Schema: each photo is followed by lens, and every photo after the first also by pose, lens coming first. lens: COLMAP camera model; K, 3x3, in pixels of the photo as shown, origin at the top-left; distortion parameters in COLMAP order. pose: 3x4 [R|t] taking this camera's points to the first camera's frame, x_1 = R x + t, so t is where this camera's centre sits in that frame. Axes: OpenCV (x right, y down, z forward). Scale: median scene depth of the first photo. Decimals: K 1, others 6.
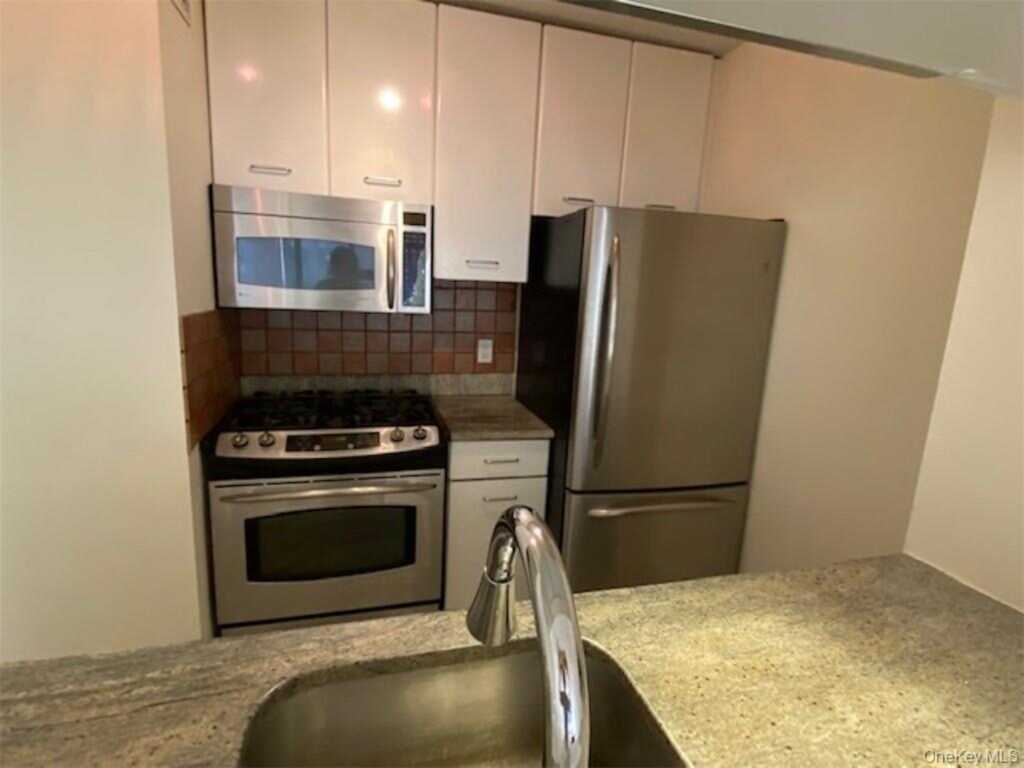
lens RADIAL K [[494.5, 0, 506.6], [0, 494.5, 383.0], [0, 0, 1]] dist [0.000912, 0.000043]
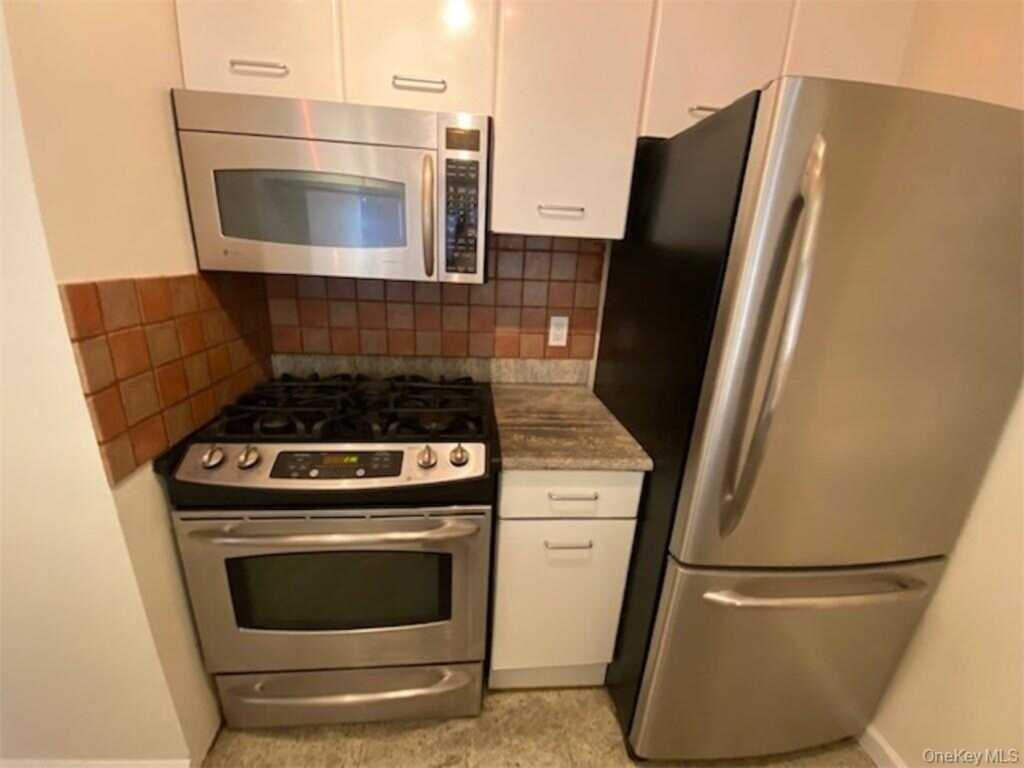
lens RADIAL K [[401.9, 0, 512.0], [0, 401.9, 384.0], [0, 0, 1]] dist [0.000780, -0.012052]
pose [[0.987049, 0.053874, -0.151101, -0.019193], [-0.037817, 0.993518, 0.107200, -0.061610], [0.155897, -0.100098, 0.982688, 0.434712]]
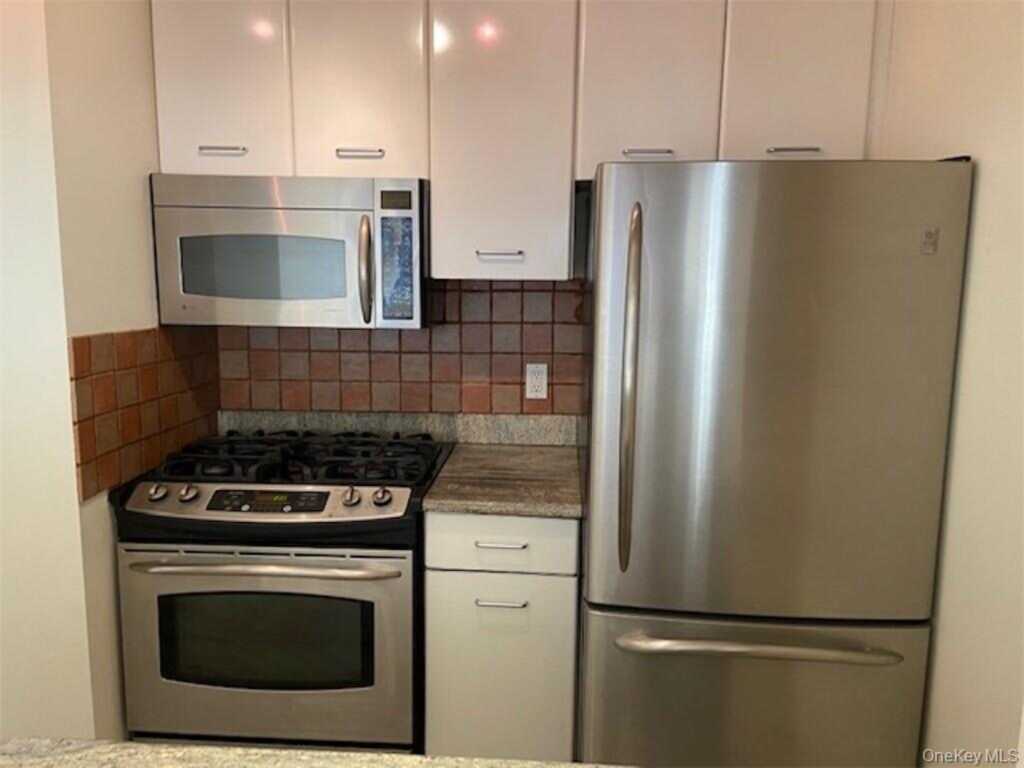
lens RADIAL K [[723.3, 0, 512.0], [0, 723.3, 384.0], [0, 0, 1]] dist [0.019192, 0.000046]
pose [[0.950102, 0.011913, -0.311712, 0.306739], [-0.029867, 0.998154, -0.052889, -0.010138], [0.310506, 0.059560, 0.948704, 0.058804]]
